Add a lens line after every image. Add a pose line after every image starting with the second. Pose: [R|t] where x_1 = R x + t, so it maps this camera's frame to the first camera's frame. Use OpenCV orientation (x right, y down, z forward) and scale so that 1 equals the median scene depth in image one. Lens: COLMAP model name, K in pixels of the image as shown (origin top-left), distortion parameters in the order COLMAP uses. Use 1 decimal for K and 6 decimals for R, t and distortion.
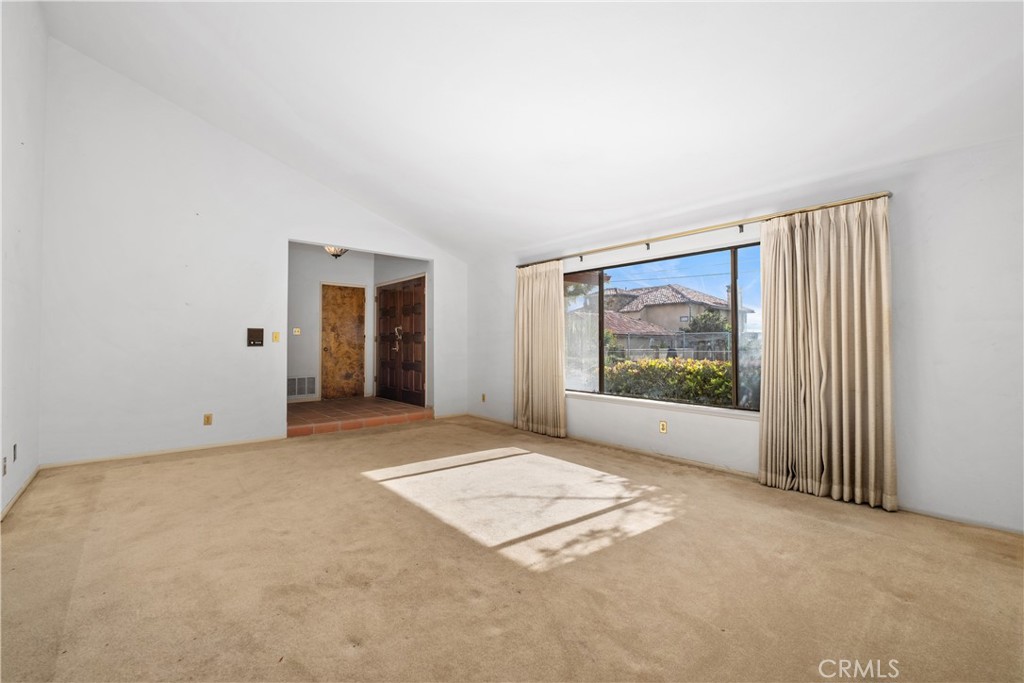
lens RADIAL K [[445.4, 0, 503.7], [0, 445.4, 339.1], [0, 0, 1]] dist [0.002955, -0.004685]
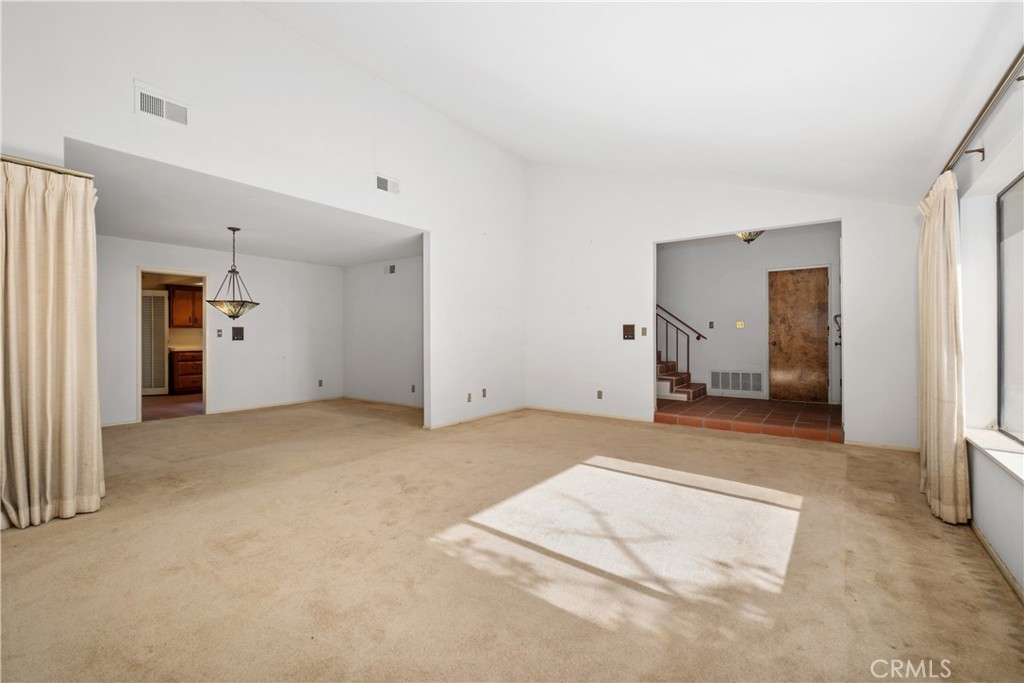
lens RADIAL K [[445.4, 0, 511.1], [0, 445.4, 337.9], [0, 0, 1]] dist [0.002955, -0.004685]
pose [[0.218448, -0.000021, -0.975848, 0.751291], [0.011287, 0.999933, 0.002505, 0.006855], [0.975783, -0.011561, 0.218434, 0.599164]]
